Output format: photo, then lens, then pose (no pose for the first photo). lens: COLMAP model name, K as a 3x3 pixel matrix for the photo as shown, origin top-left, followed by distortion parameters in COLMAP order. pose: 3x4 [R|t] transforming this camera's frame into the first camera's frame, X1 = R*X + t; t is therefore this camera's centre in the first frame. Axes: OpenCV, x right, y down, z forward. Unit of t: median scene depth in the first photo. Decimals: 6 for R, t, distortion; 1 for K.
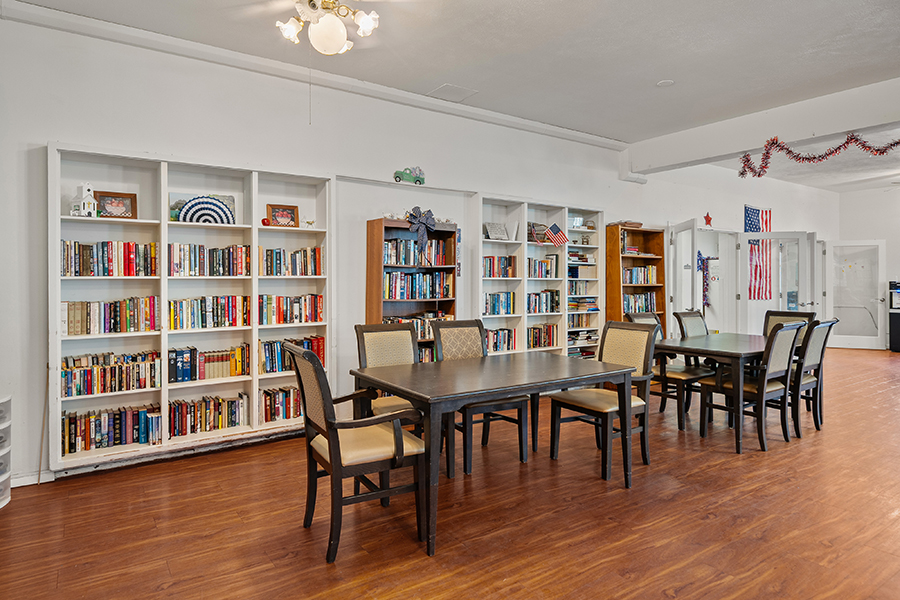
lens RADIAL K [[540.4, 0, 451.3], [0, 540.4, 292.2], [0, 0, 1]] dist [0.001274, 0.001081]
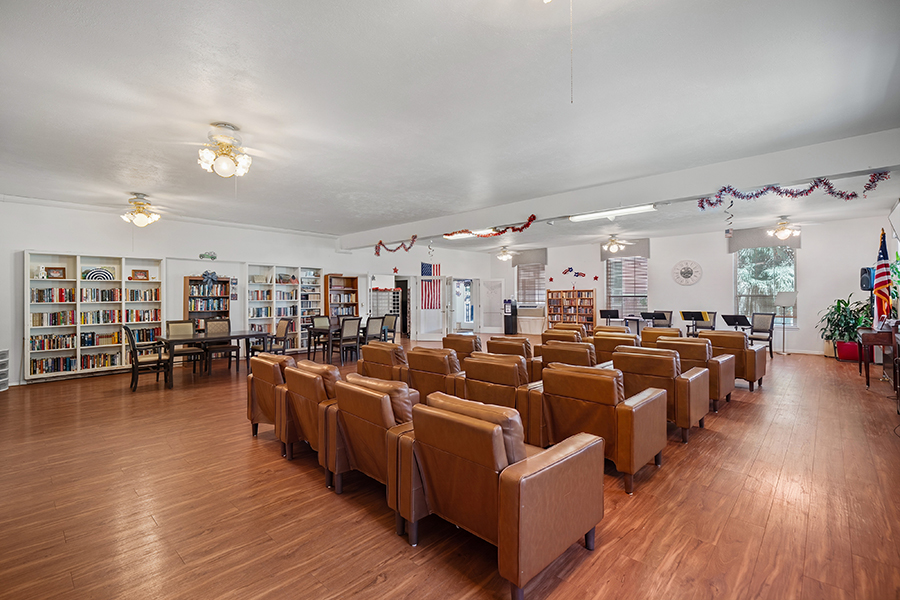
lens RADIAL K [[418.0, 0, 450.0], [0, 418.0, 300.0], [0, 0, 1]] dist [-0.002524, -0.000644]
pose [[0.979535, -0.007421, 0.201135, 0.675473], [0.010730, 0.999824, -0.015366, 0.007327], [-0.200986, 0.017210, 0.979443, -1.086825]]
